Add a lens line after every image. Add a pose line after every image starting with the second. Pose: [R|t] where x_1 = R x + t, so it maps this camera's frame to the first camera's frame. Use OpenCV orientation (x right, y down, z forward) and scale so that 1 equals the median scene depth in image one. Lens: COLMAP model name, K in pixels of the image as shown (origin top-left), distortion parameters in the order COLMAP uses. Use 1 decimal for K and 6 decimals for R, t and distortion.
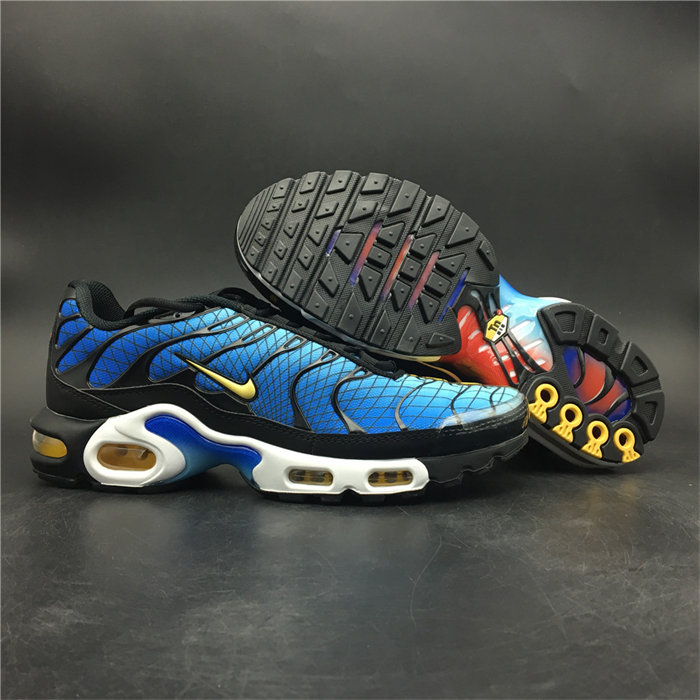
lens RADIAL K [[915.1, 0, 350.0], [0, 915.1, 350.0], [0, 0, 1]] dist [0.124457, -0.018565]
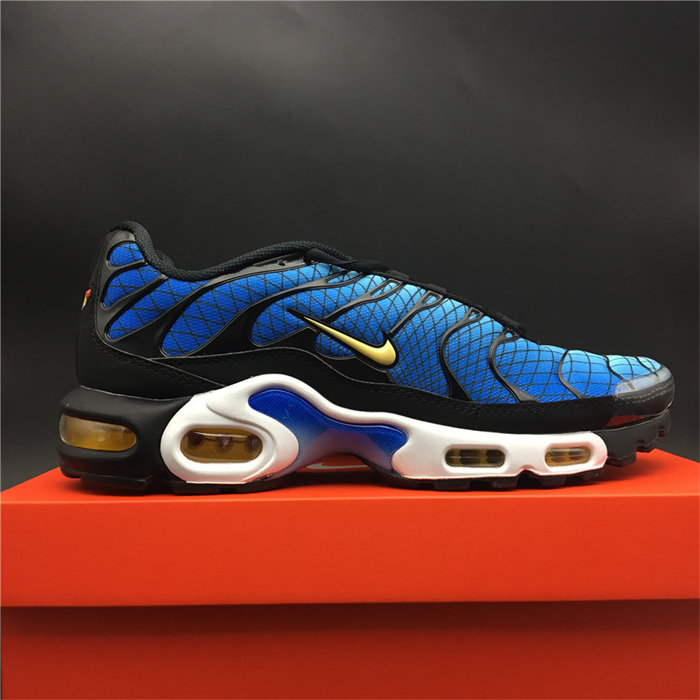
lens RADIAL K [[915.1, 0, 350.0], [0, 915.1, 350.0], [0, 0, 1]] dist [0.124457, -0.018565]
pose [[0.949841, 0.007692, 0.312639, -0.385485], [0.020586, 0.995991, -0.087050, 0.107624], [-0.312055, 0.089120, 0.945875, 0.250827]]
